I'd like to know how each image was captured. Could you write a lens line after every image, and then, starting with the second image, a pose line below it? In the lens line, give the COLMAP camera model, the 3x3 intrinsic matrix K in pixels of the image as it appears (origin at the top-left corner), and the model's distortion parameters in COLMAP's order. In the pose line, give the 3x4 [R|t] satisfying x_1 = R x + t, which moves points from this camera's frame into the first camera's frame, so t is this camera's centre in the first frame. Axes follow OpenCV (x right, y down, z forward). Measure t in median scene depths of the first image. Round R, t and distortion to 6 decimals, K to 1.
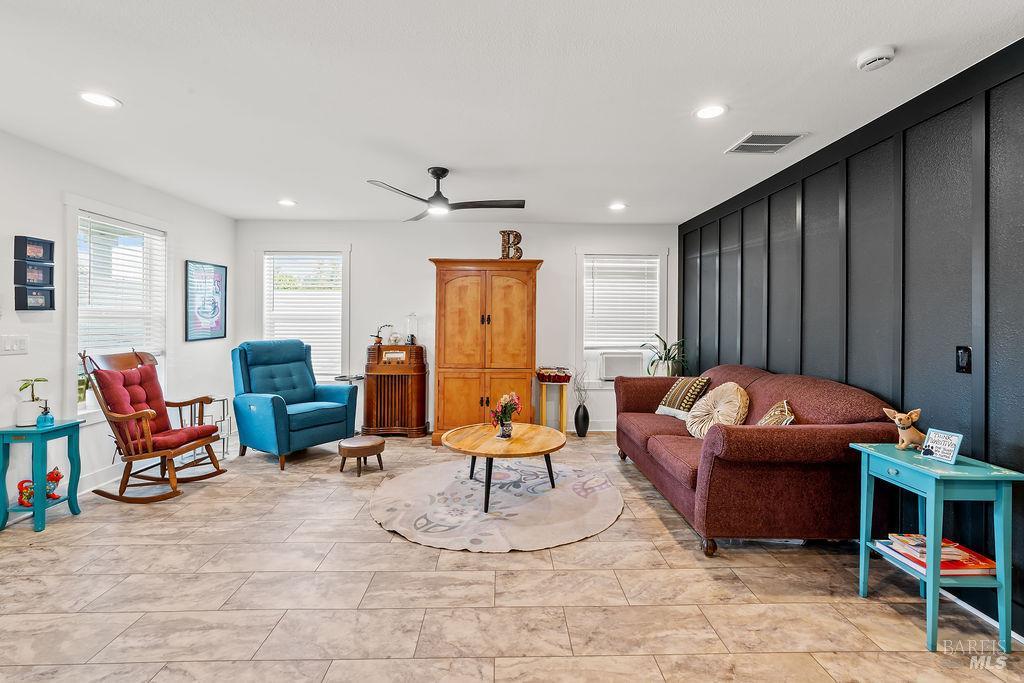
lens RADIAL K [[458.9, 0, 510.5], [0, 458.9, 325.2], [0, 0, 1]] dist [-0.006814, 0.001777]
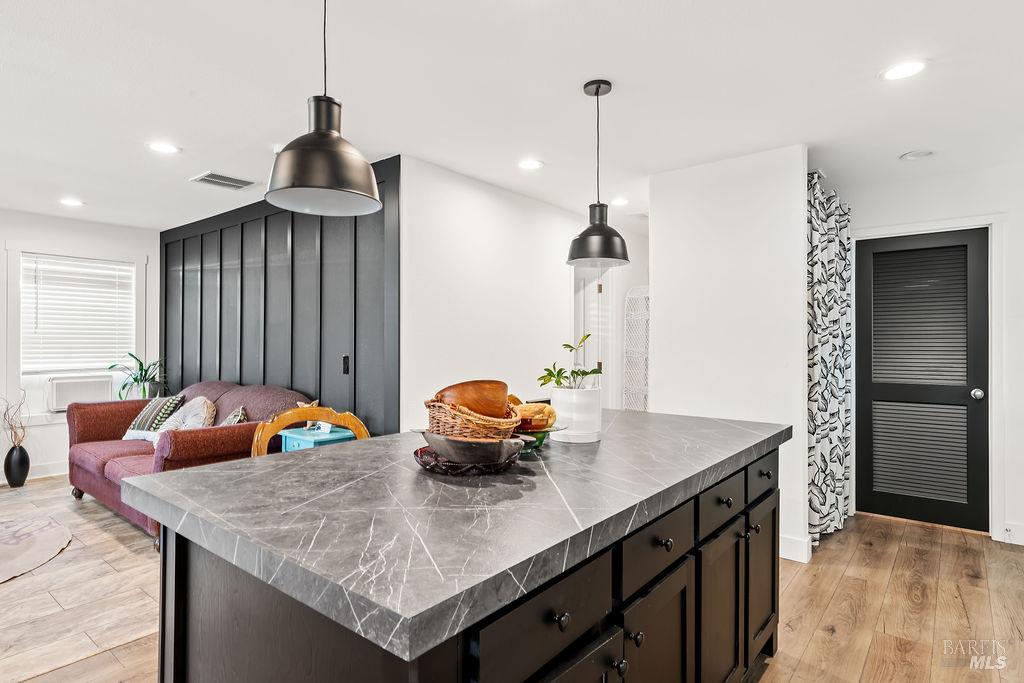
lens RADIAL K [[551.5, 0, 513.6], [0, 551.5, 342.0], [0, 0, 1]] dist [0.002429, 0.001887]
pose [[0.644511, -0.004883, 0.764580, -0.024923], [0.004567, 0.999986, 0.002536, -0.001241], [-0.764581, 0.001857, 0.644524, -0.346543]]
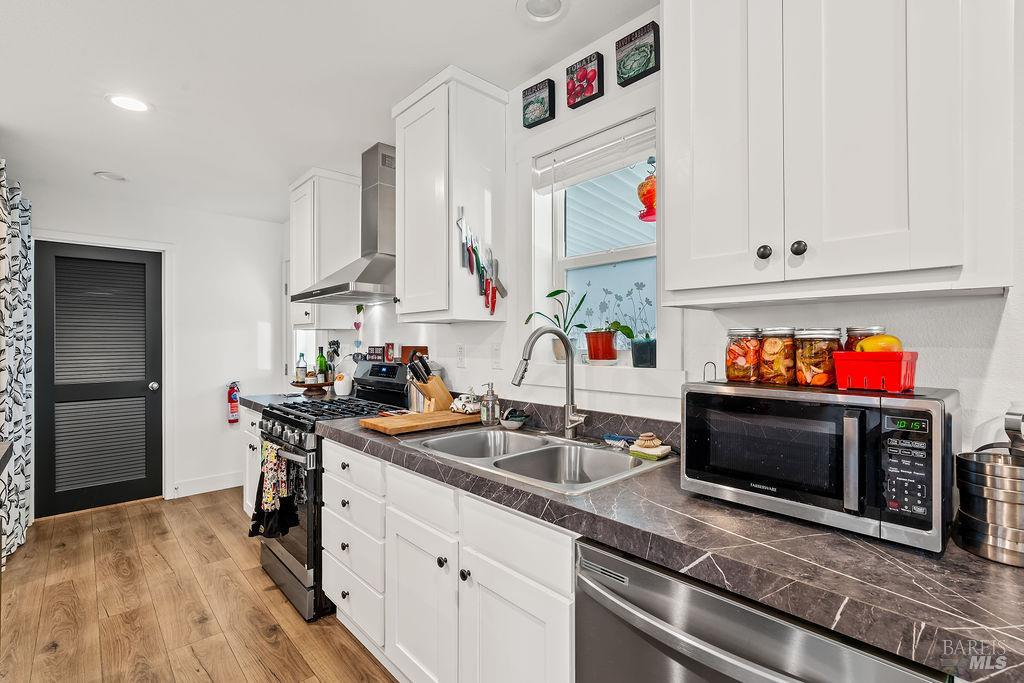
lens RADIAL K [[458.9, 0, 508.6], [0, 458.9, 341.3], [0, 0, 1]] dist [-0.006814, 0.001777]
pose [[-0.669871, -0.000823, 0.742477, -0.017102], [-0.000669, 1.000000, 0.000505, -0.002205], [-0.742478, -0.000158, -0.669871, -0.289057]]
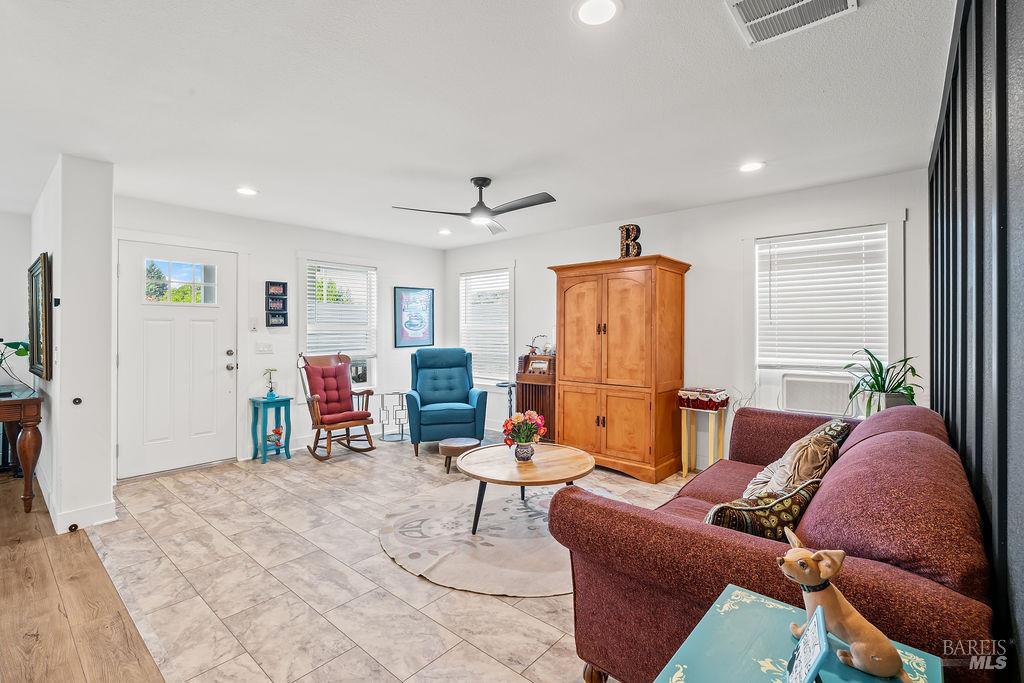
lens RADIAL K [[458.9, 0, 513.8], [0, 458.9, 328.6], [0, 0, 1]] dist [-0.006814, 0.001777]
pose [[0.743753, -0.011024, -0.668364, 0.540705], [0.001376, 0.999887, -0.014960, 0.000194], [0.668453, 0.010207, 0.743684, 0.296060]]
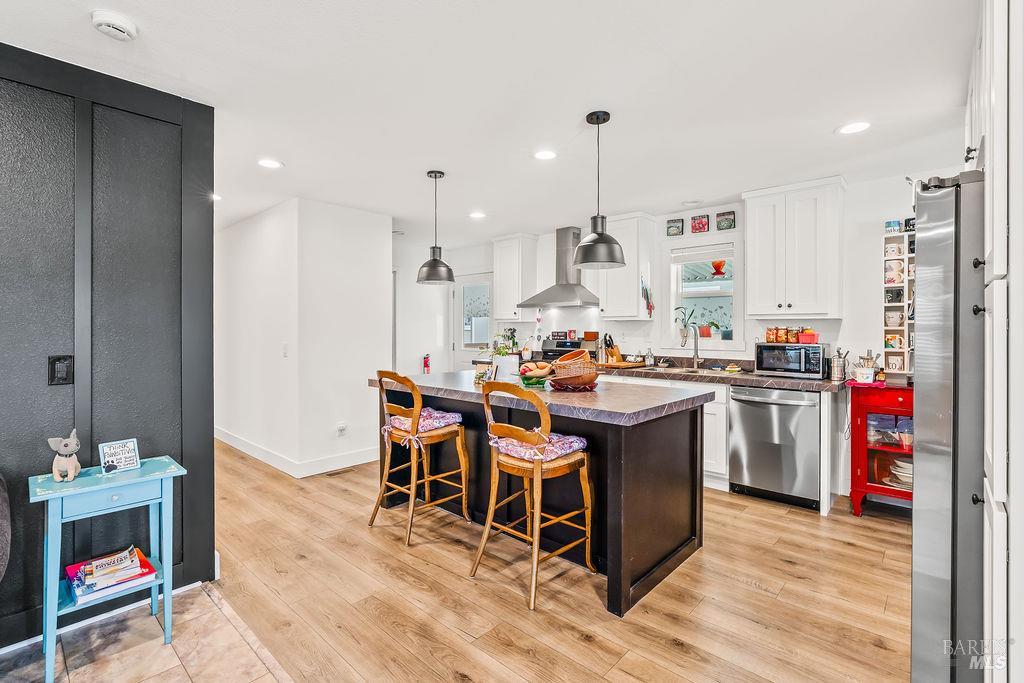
lens RADIAL K [[458.9, 0, 507.9], [0, 458.9, 330.7], [0, 0, 1]] dist [-0.006814, 0.001777]
pose [[-0.728133, -0.008973, 0.685378, -0.178141], [-0.003555, 0.999950, 0.009314, -0.009665], [-0.685427, 0.004345, -0.728128, 0.602671]]
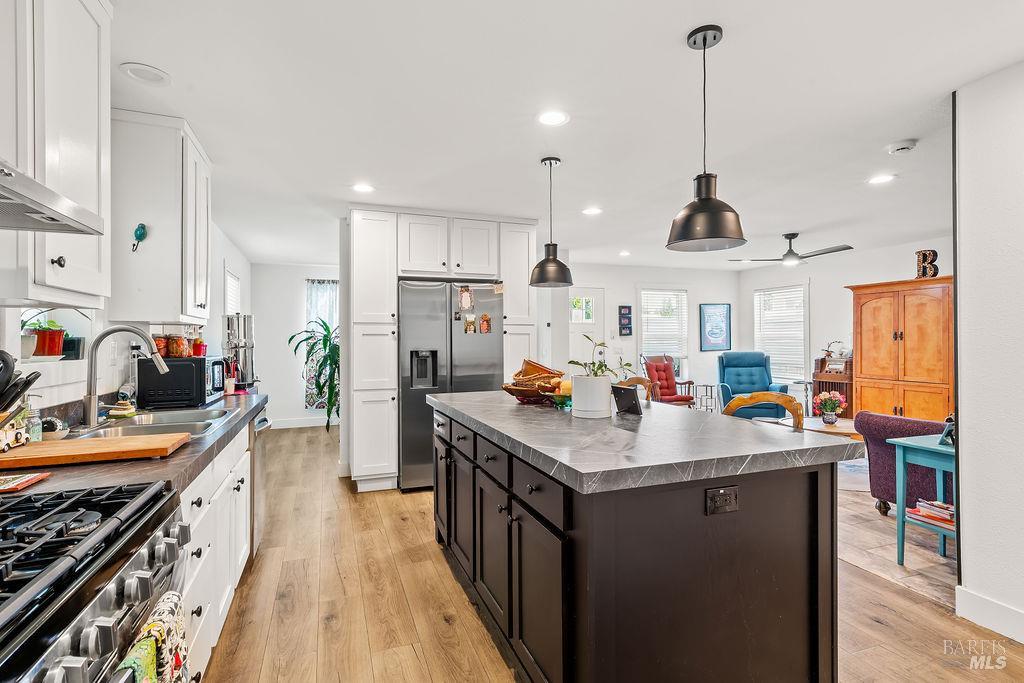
lens RADIAL K [[497.0, 0, 519.7], [0, 497.0, 335.7], [0, 0, 1]] dist [0.017389, 0.002005]
pose [[0.344506, -0.014271, -0.938676, 0.993277], [0.002546, 0.999895, -0.014268, 0.002244], [0.938781, 0.002526, 0.344506, -0.339156]]
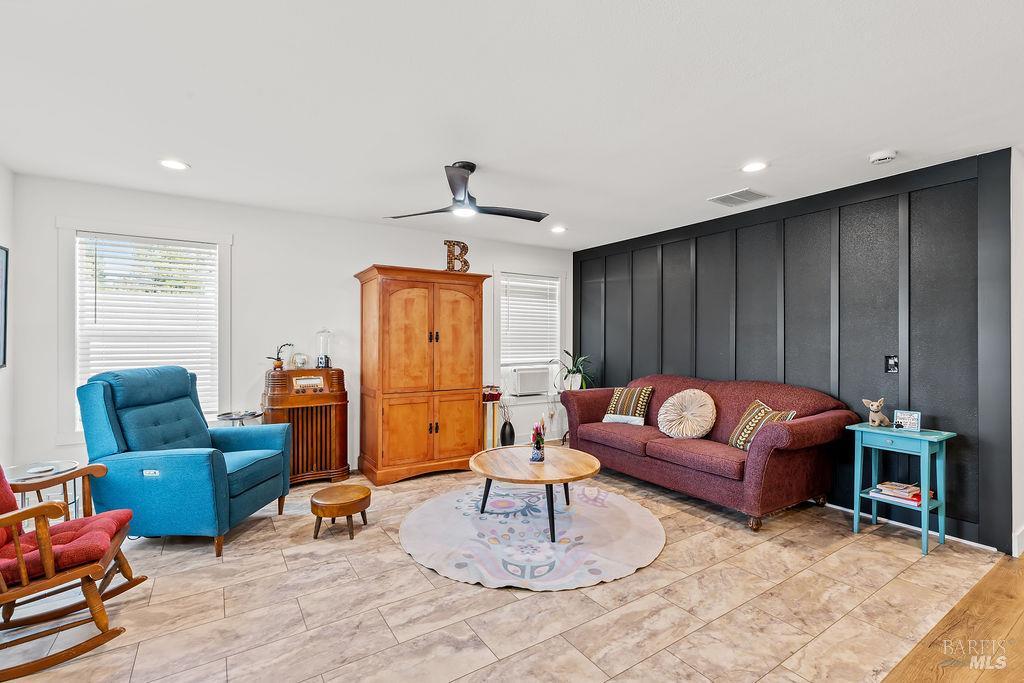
lens RADIAL K [[458.9, 0, 505.6], [0, 458.9, 338.9], [0, 0, 1]] dist [-0.006814, 0.001777]
pose [[0.854147, -0.002179, 0.520026, -0.527512], [0.004934, 0.999980, -0.003915, -0.005275], [-0.520007, 0.005910, 0.854141, 0.206010]]
